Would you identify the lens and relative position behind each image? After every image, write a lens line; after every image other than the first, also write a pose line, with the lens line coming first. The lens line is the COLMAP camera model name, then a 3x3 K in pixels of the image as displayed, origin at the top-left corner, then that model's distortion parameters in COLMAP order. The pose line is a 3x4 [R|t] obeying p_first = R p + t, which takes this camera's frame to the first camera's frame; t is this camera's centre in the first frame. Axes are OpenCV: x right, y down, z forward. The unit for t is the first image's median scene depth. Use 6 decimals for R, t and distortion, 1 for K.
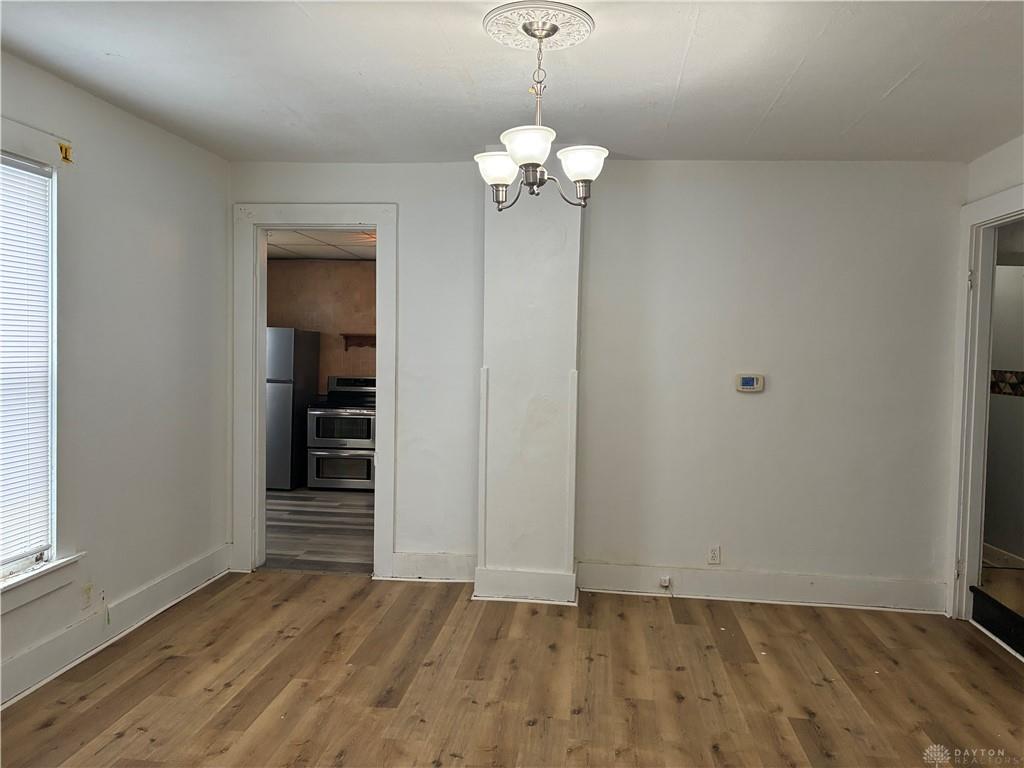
lens RADIAL K [[770.6, 0, 512.9], [0, 770.6, 383.2], [0, 0, 1]] dist [0.012103, -0.013677]
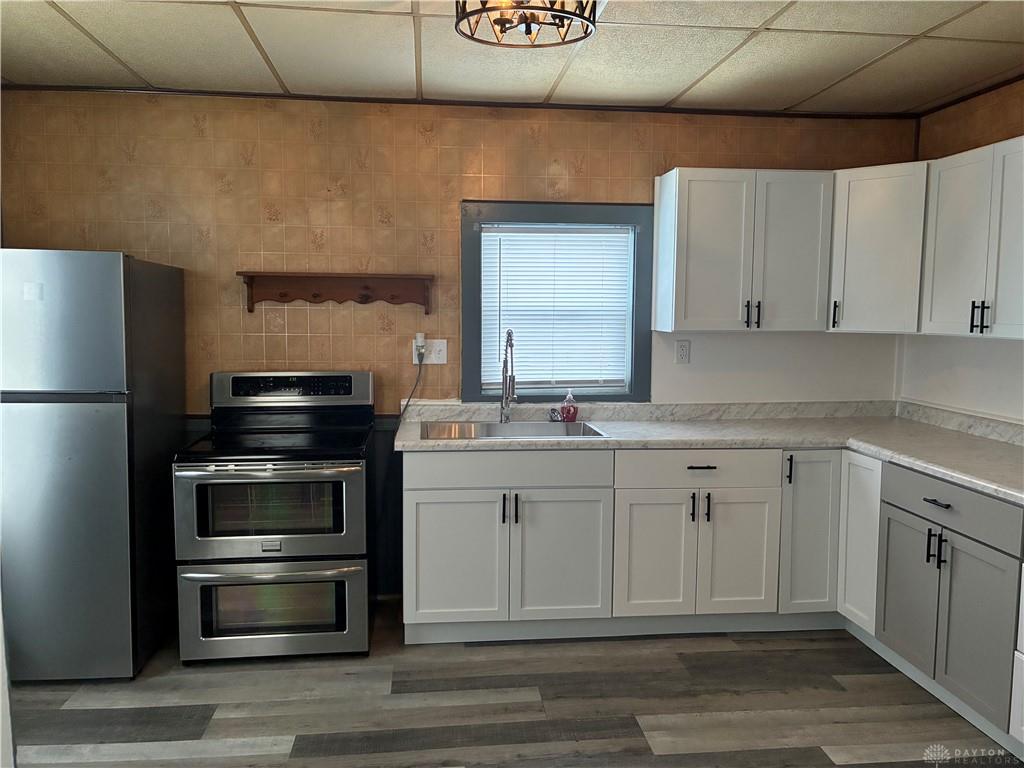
lens RADIAL K [[770.6, 0, 510.4], [0, 770.6, 384.7], [0, 0, 1]] dist [0.012103, -0.013677]
pose [[0.975626, -0.037387, 0.216233, -0.170449], [0.025492, 0.998018, 0.057539, -0.022782], [-0.217956, -0.050624, 0.974645, 0.549711]]
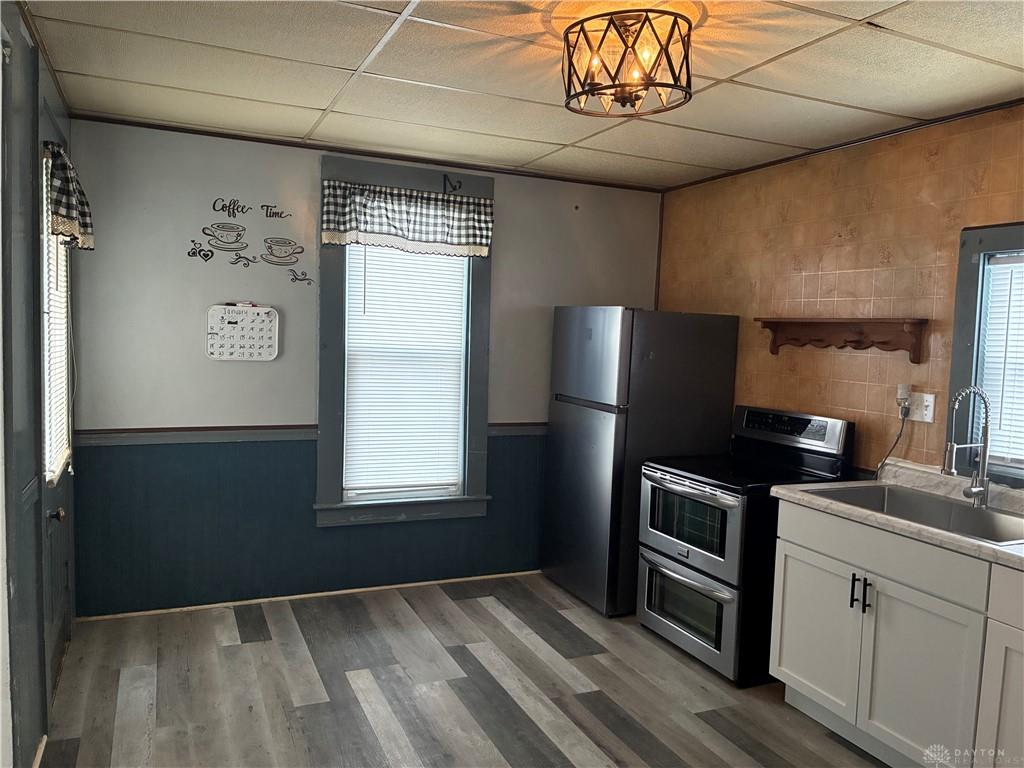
lens RADIAL K [[770.6, 0, 510.9], [0, 770.6, 380.8], [0, 0, 1]] dist [0.012103, -0.013677]
pose [[0.504539, 0.052227, -0.861808, 0.111136], [-0.062277, 0.997770, 0.024007, -0.027105], [0.861140, 0.041558, 0.506667, 0.624254]]
